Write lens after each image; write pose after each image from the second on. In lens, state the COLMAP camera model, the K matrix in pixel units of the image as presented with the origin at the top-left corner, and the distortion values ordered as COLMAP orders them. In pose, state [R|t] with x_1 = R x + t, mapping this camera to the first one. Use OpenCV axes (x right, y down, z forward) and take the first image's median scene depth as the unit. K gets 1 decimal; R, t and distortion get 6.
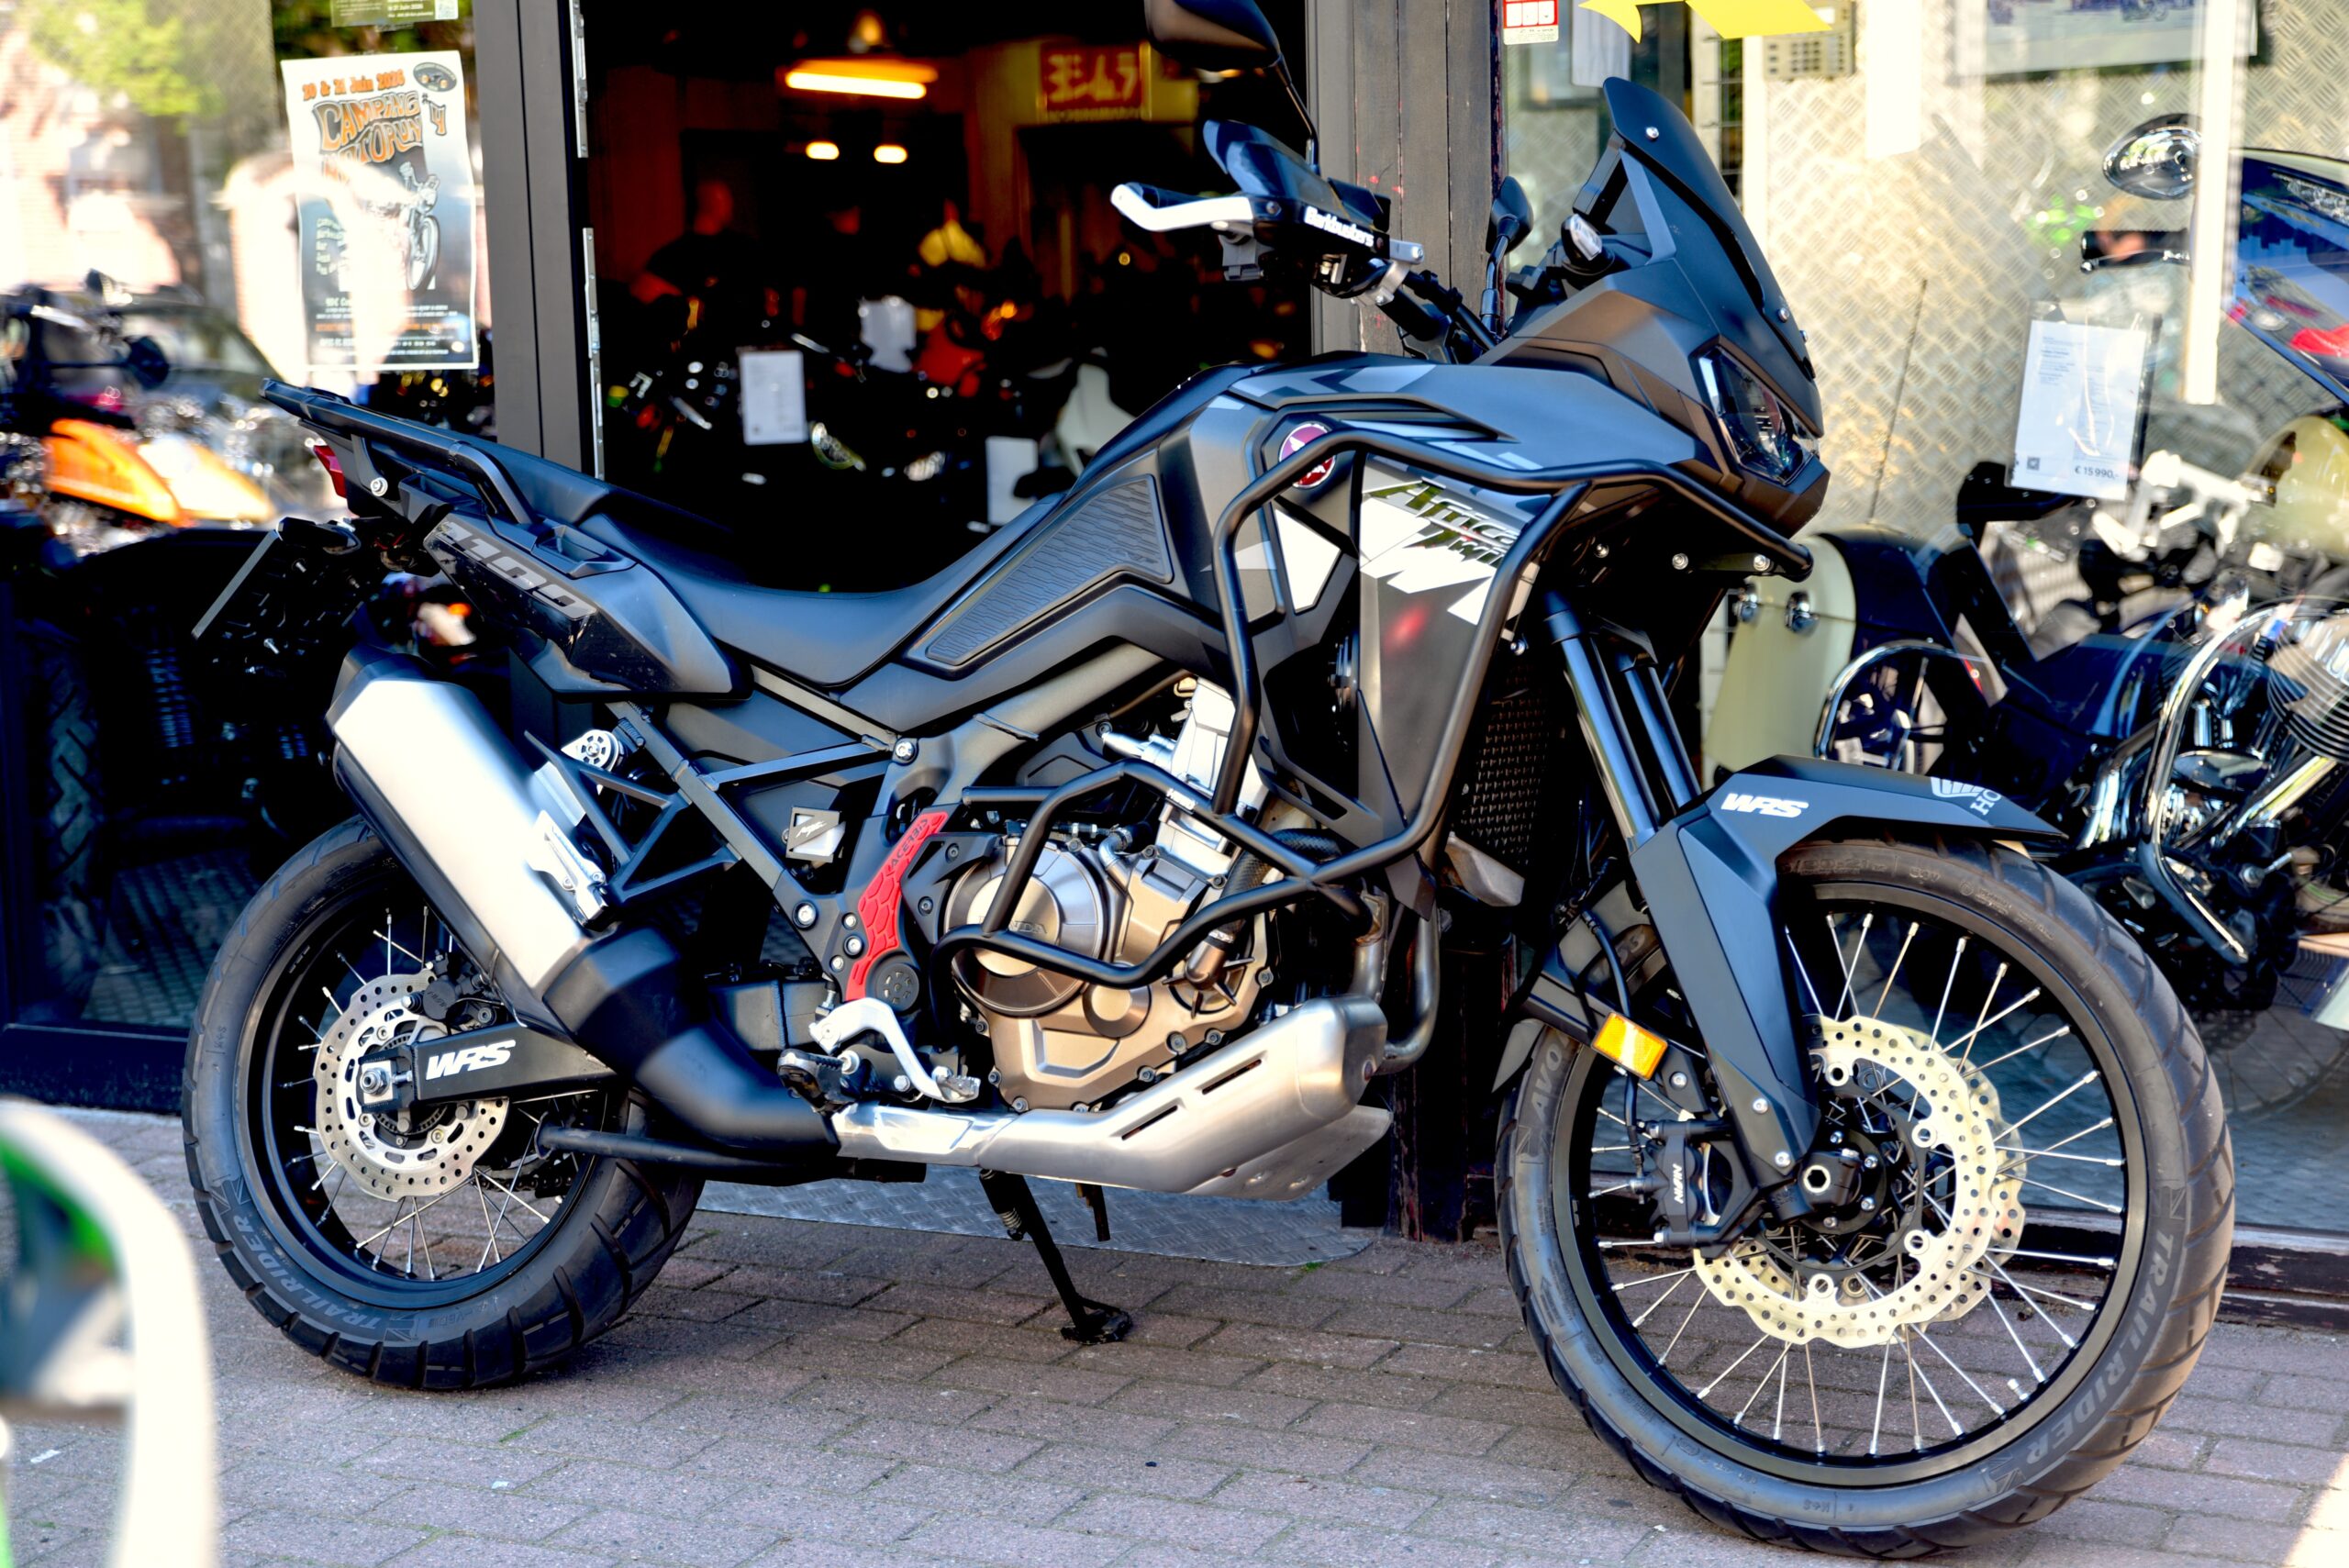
lens RADIAL K [[3676.6, 0, 1174.5], [0, 3676.6, 784.0], [0, 0, 1]] dist [0.120342, -0.081160]
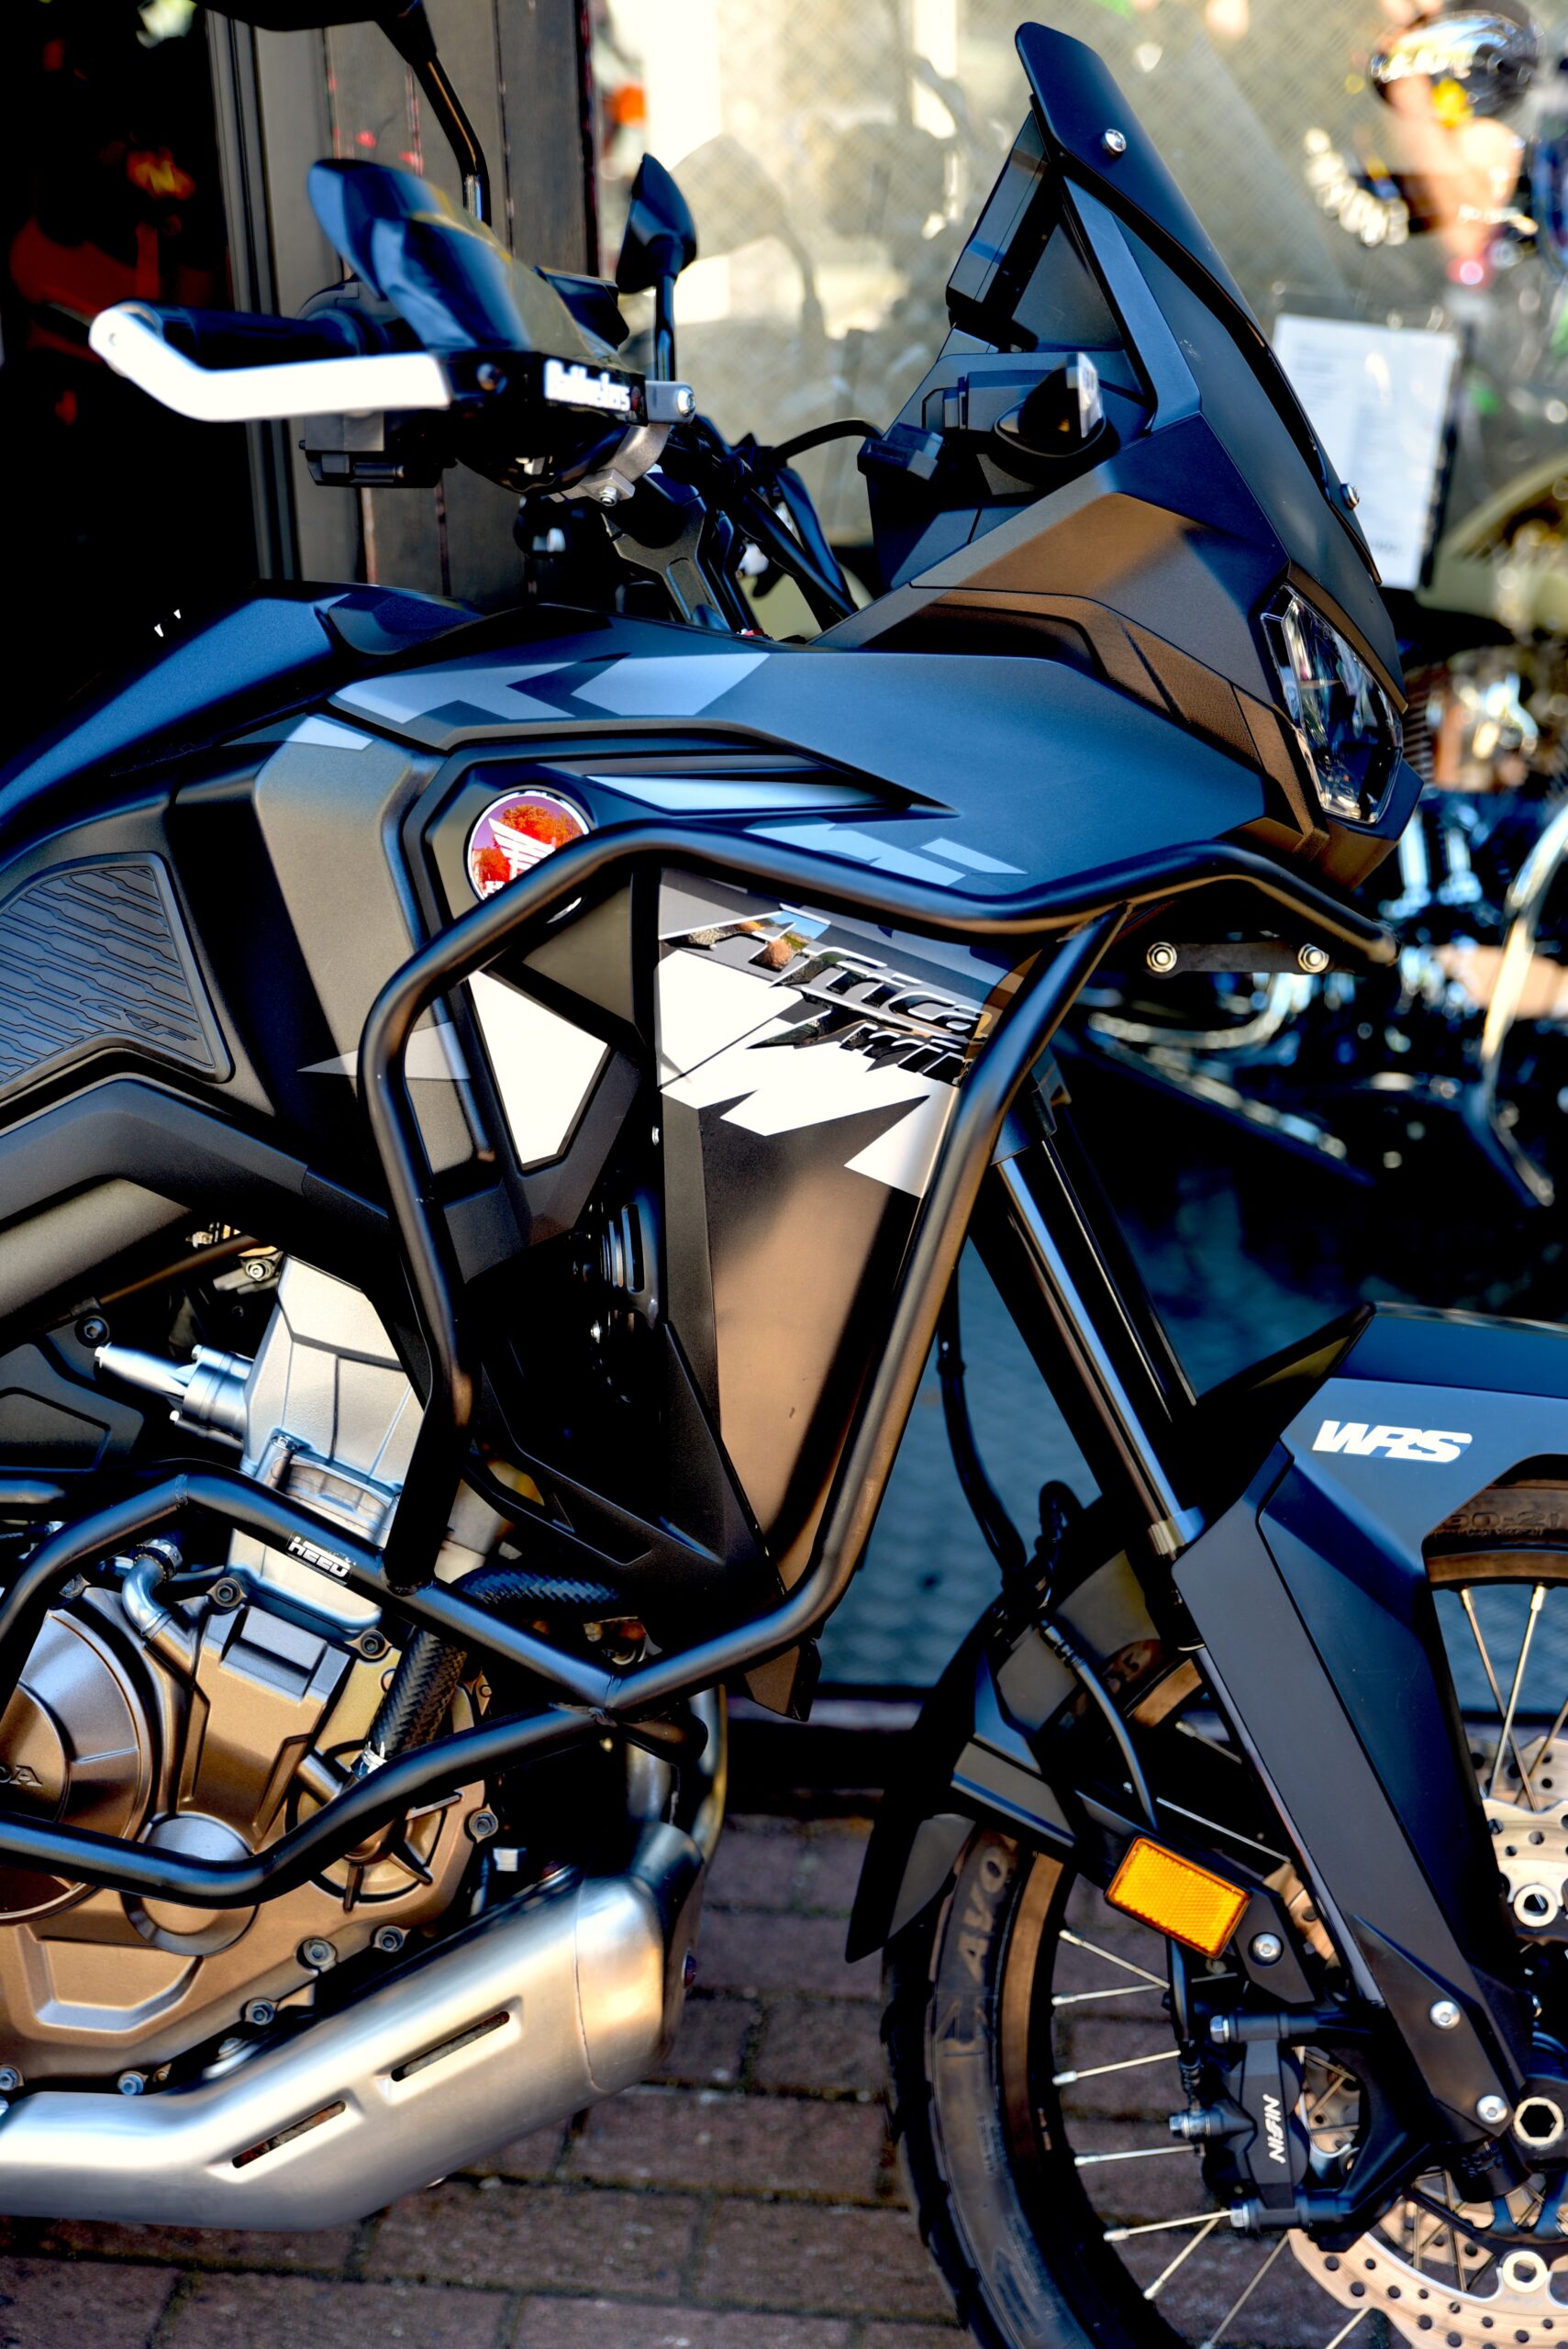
lens RADIAL K [[3346.5, 0, 784.0], [0, 3346.5, 1174.5], [0, 0, 1]] dist [0.082064, 0.018871]
pose [[0.953180, -0.103516, 0.284136, -0.059359], [0.044577, 0.977419, 0.206554, -0.131555], [-0.299102, -0.184217, 0.936270, 0.537249]]
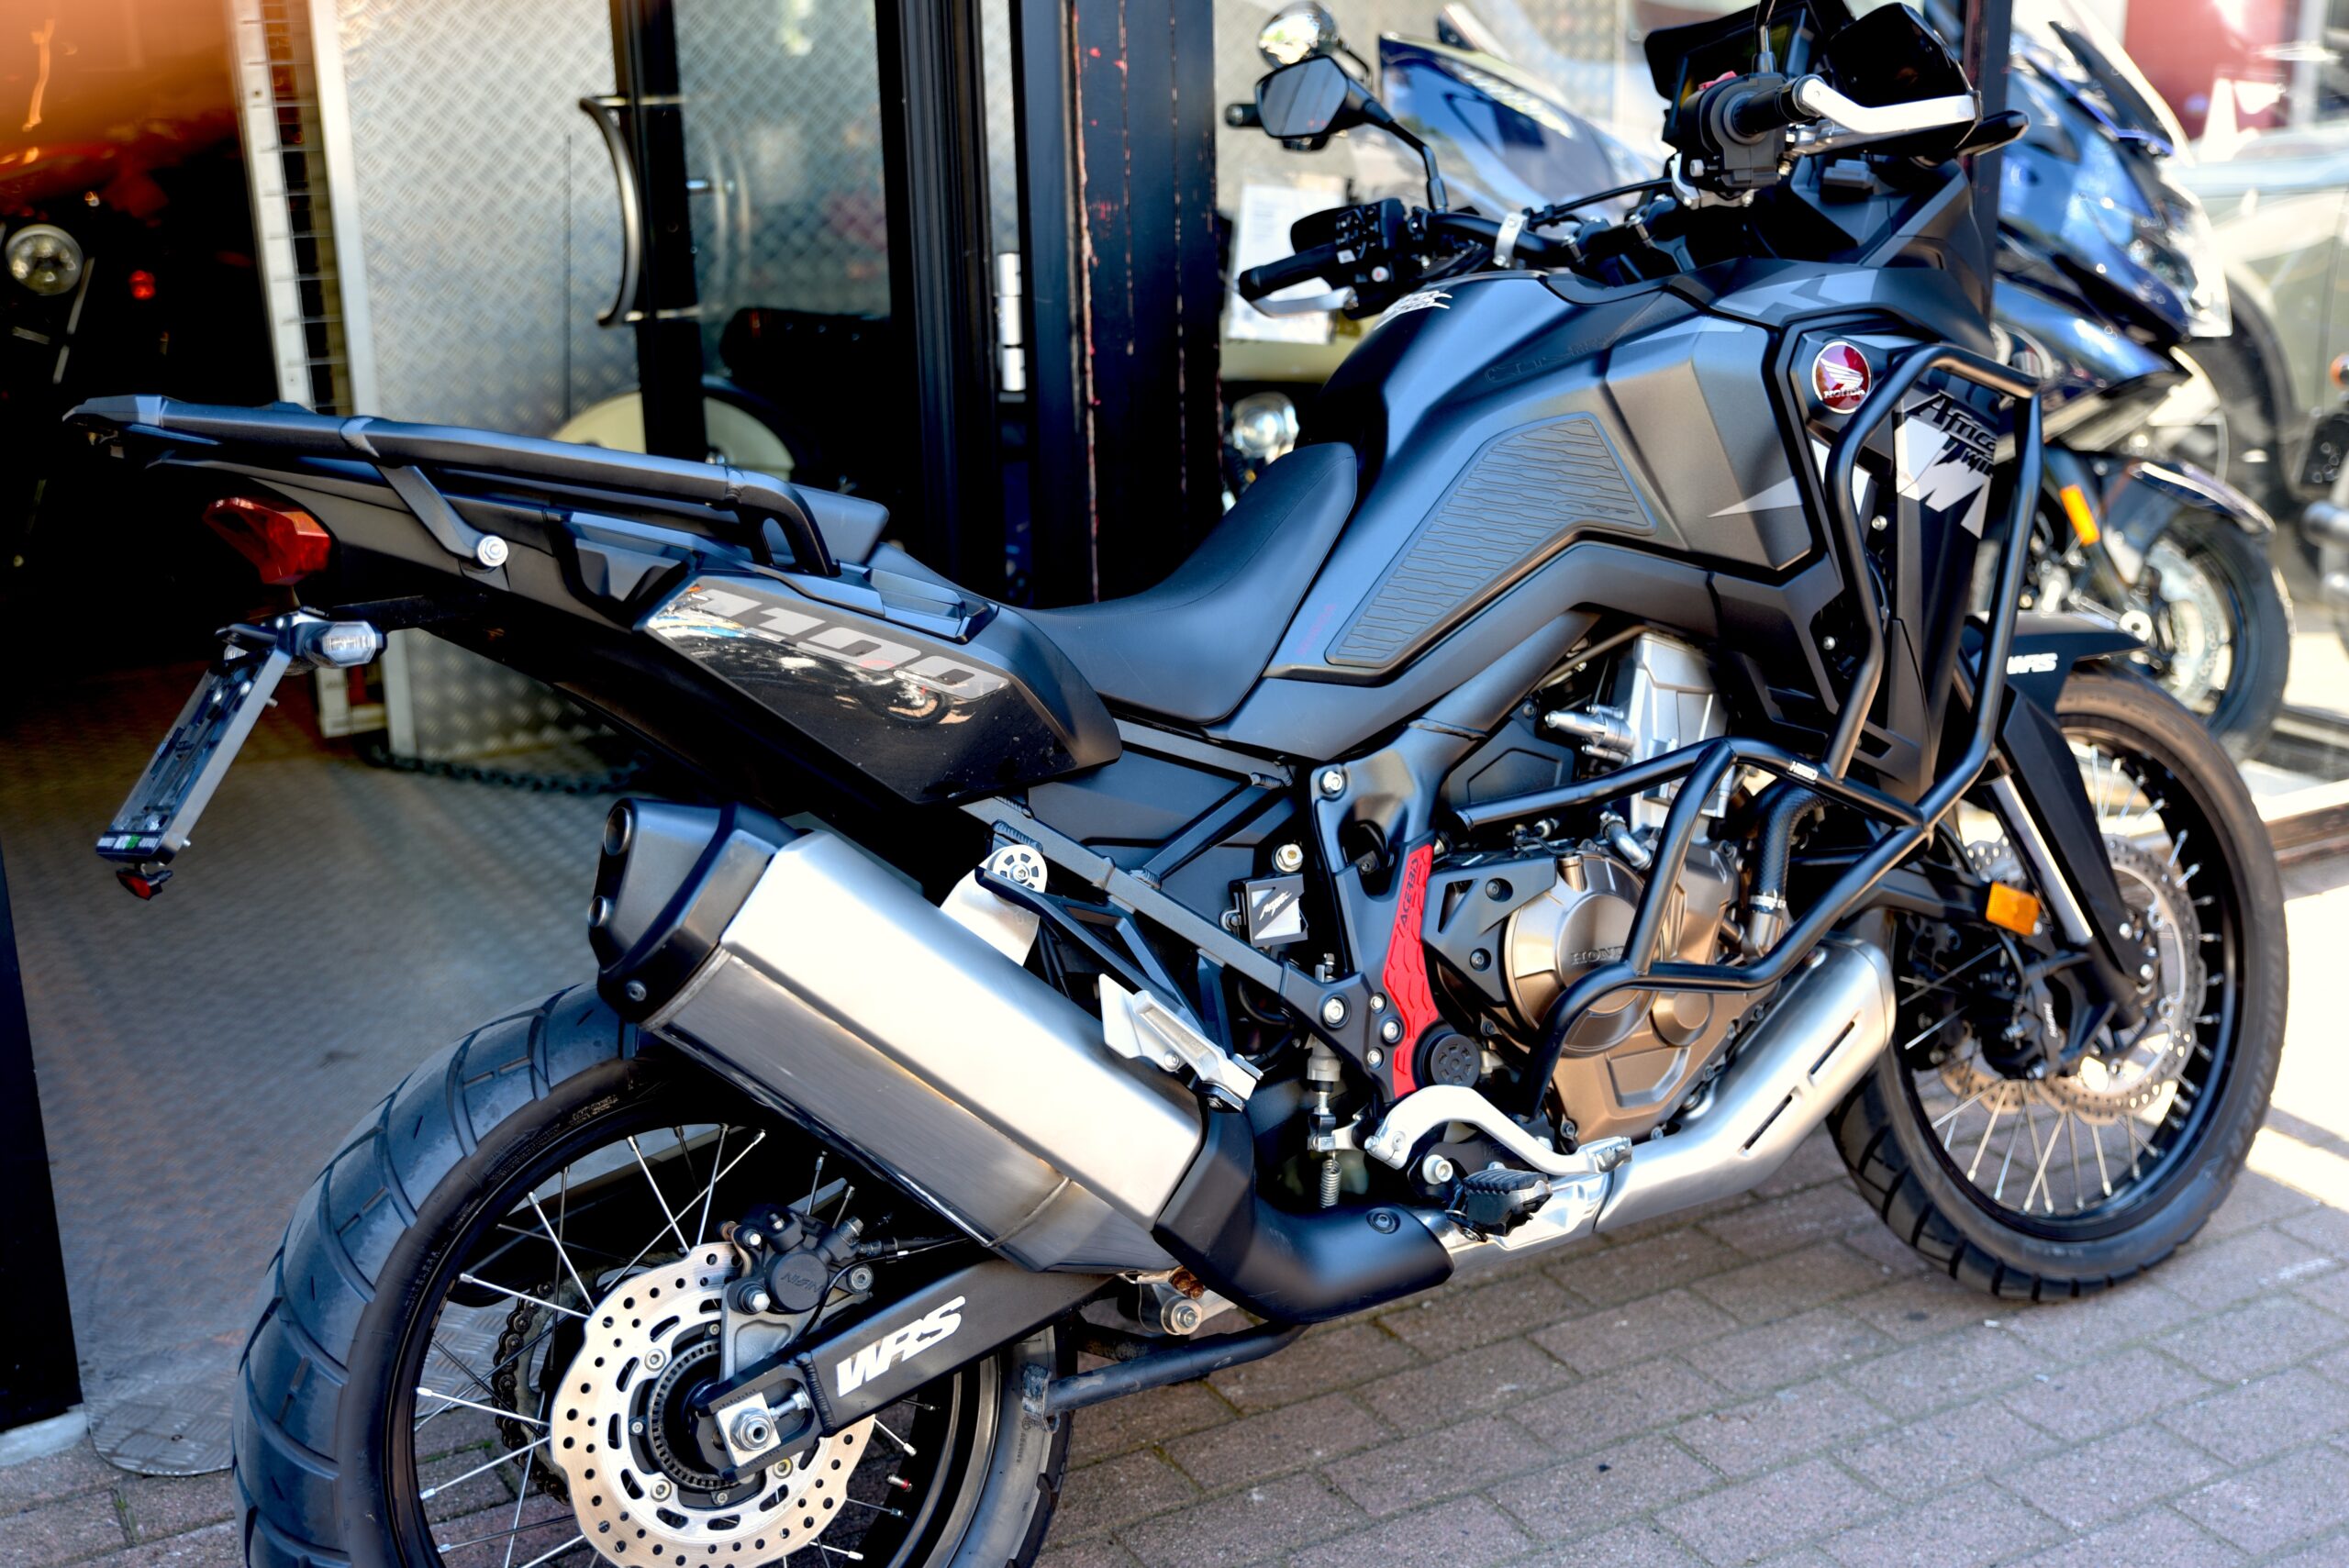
lens RADIAL K [[2630.6, 0, 1174.5], [0, 2630.6, 784.0], [0, 0, 1]] dist [0.010214, 0.002848]
pose [[0.560705, -0.214953, 0.799628, -0.575646], [0.114042, 0.976561, 0.182548, -0.122623], [-0.820125, -0.011164, 0.572076, 0.720443]]
